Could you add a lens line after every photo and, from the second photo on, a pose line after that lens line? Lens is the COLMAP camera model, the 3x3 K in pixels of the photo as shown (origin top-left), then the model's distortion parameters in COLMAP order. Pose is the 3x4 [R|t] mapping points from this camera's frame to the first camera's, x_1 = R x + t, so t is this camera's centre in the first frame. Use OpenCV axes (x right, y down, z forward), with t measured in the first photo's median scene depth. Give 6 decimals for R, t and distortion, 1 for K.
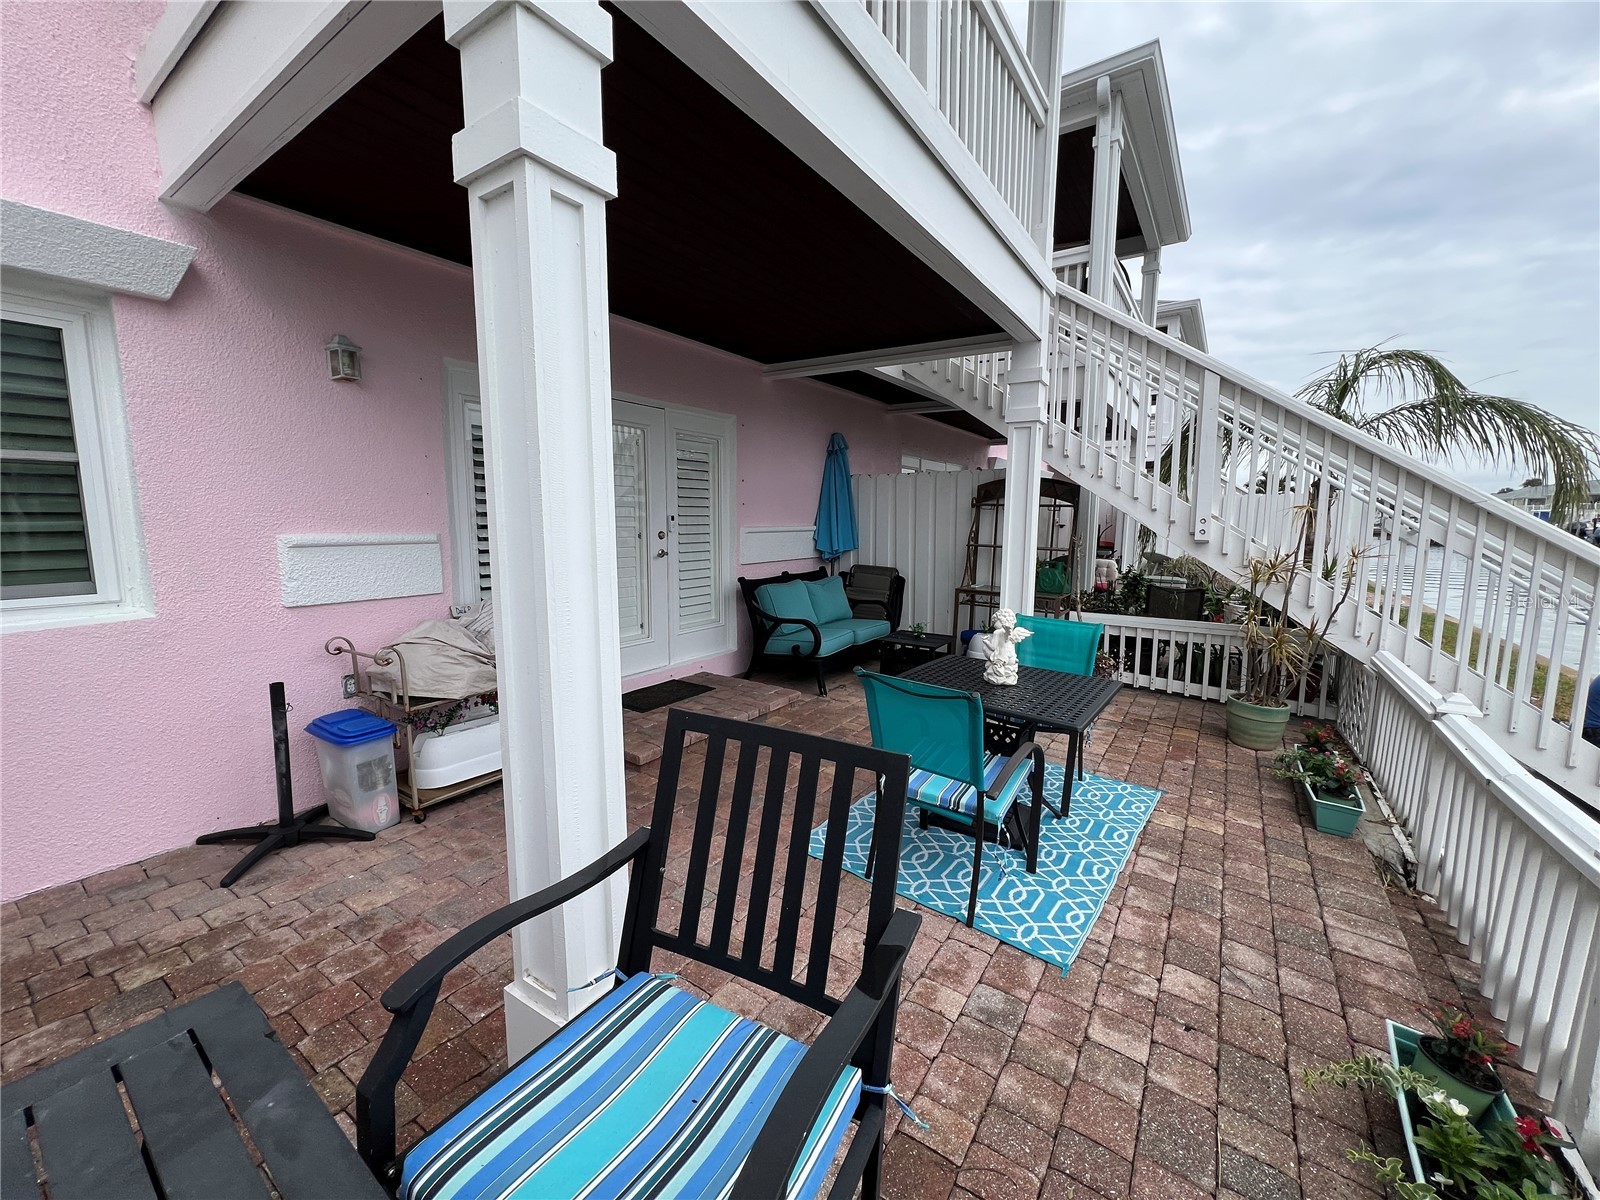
lens RADIAL K [[637.1, 0, 795.9], [0, 637.1, 594.9], [0, 0, 1]] dist [0.000854, -0.000026]
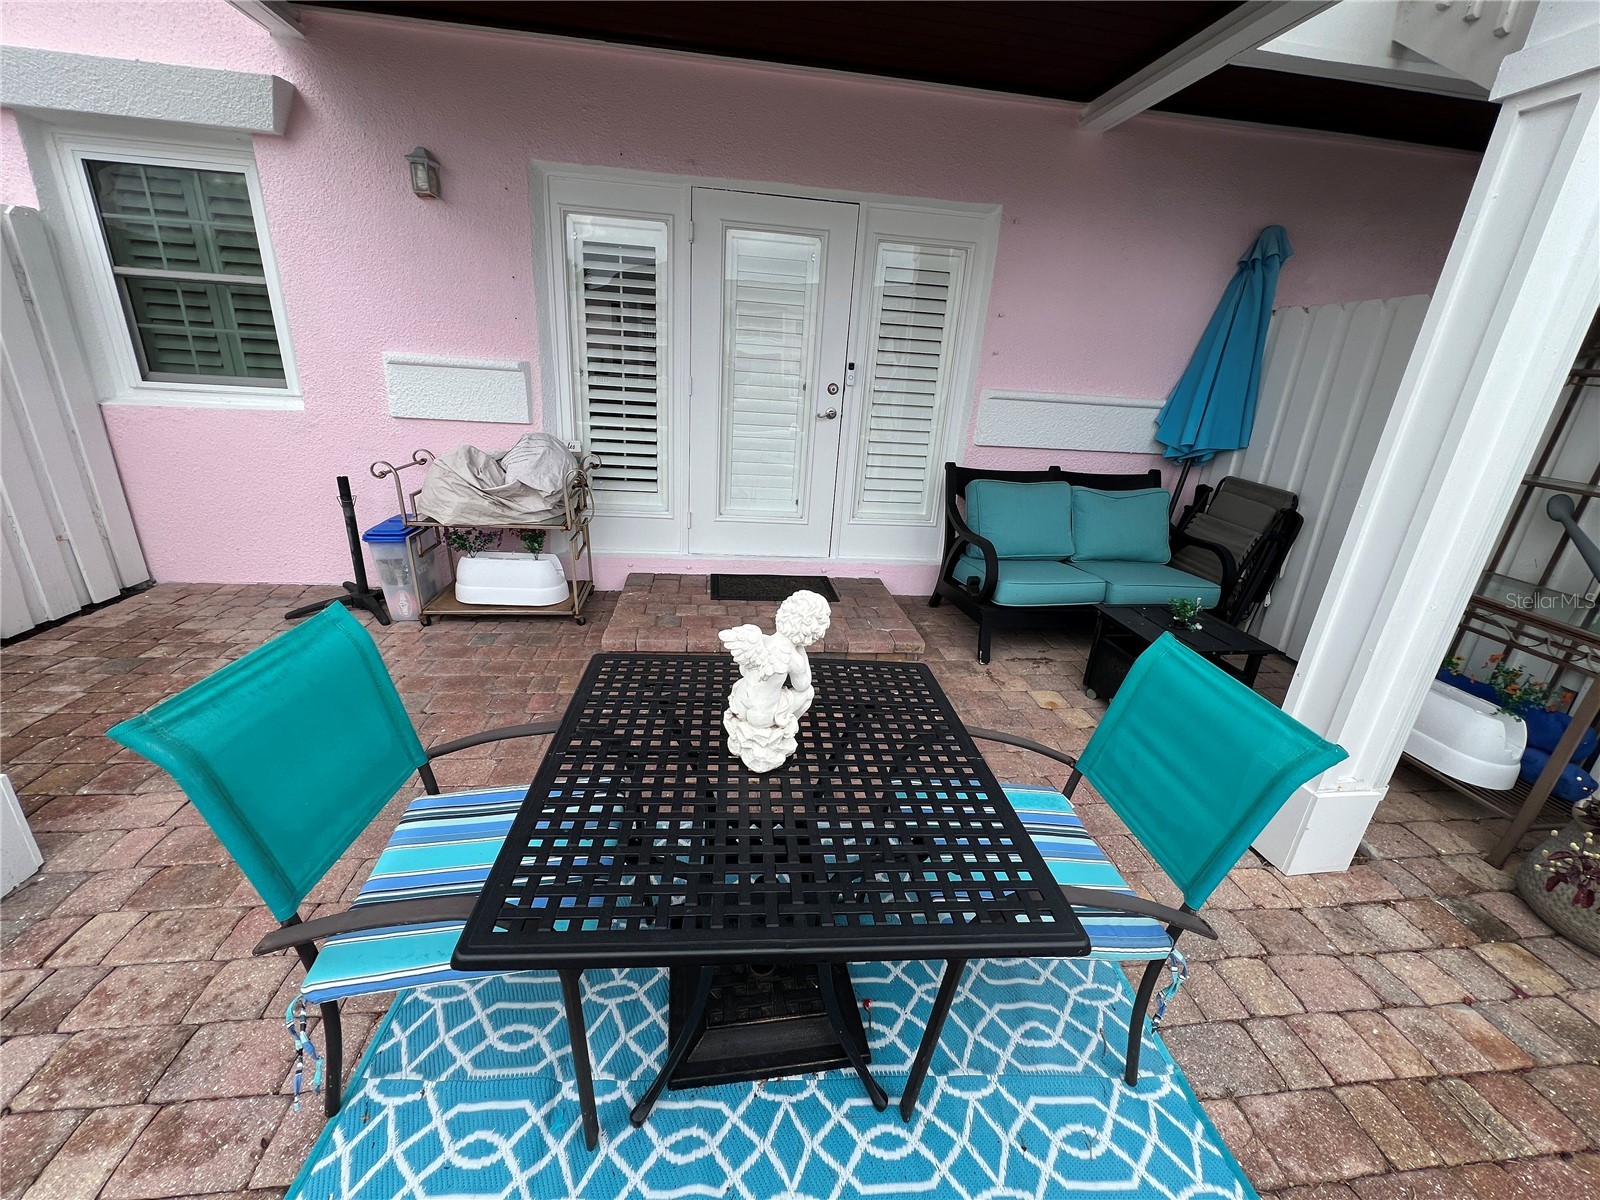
lens RADIAL K [[638.1, 0, 796.4], [0, 638.1, 594.4], [0, 0, 1]] dist [-0.000165, -0.000112]
pose [[0.658615, 0.286444, -0.695828, 0.571652], [-0.149009, 0.956048, 0.252525, -0.071511], [0.737579, -0.062632, 0.672350, 0.694990]]
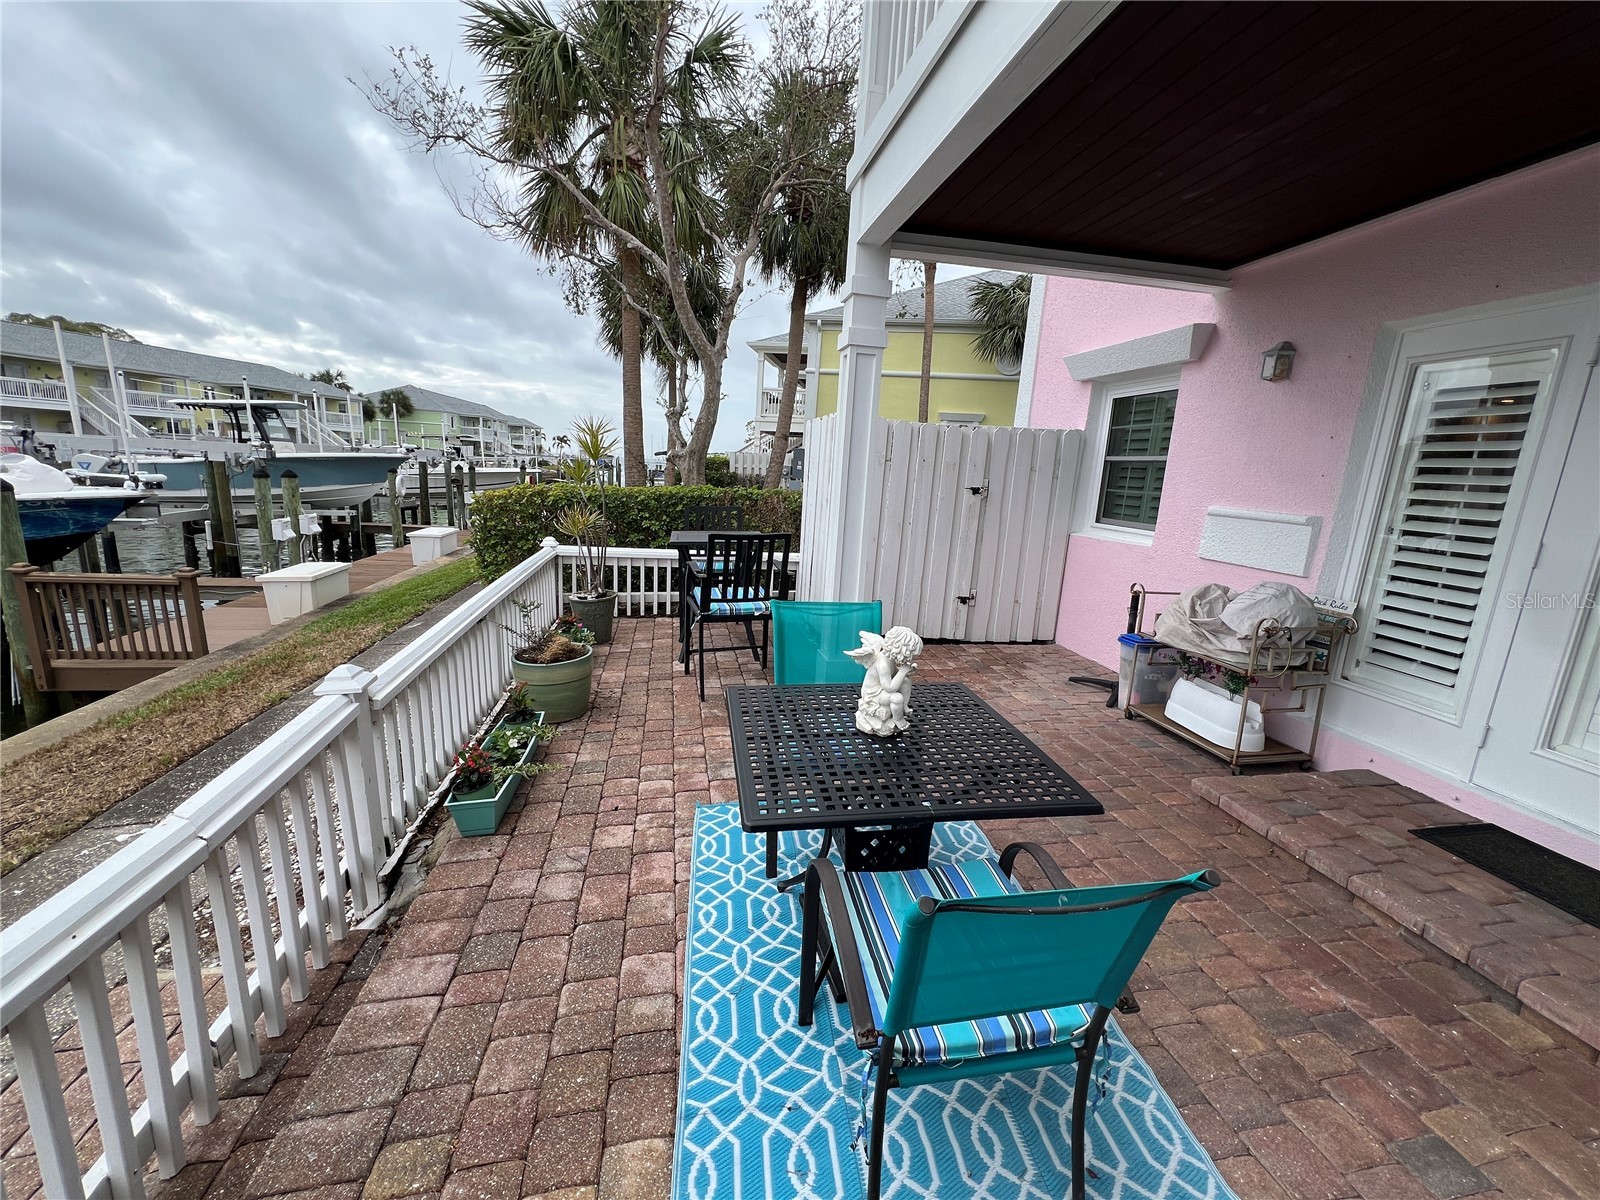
lens RADIAL K [[638.1, 0, 796.4], [0, 638.1, 594.4], [0, 0, 1]] dist [-0.000165, -0.000112]
pose [[-0.703475, 0.095257, -0.704308, 0.780870], [-0.147440, 0.949859, 0.275733, -0.151119], [0.695259, 0.297814, -0.654157, 1.252139]]
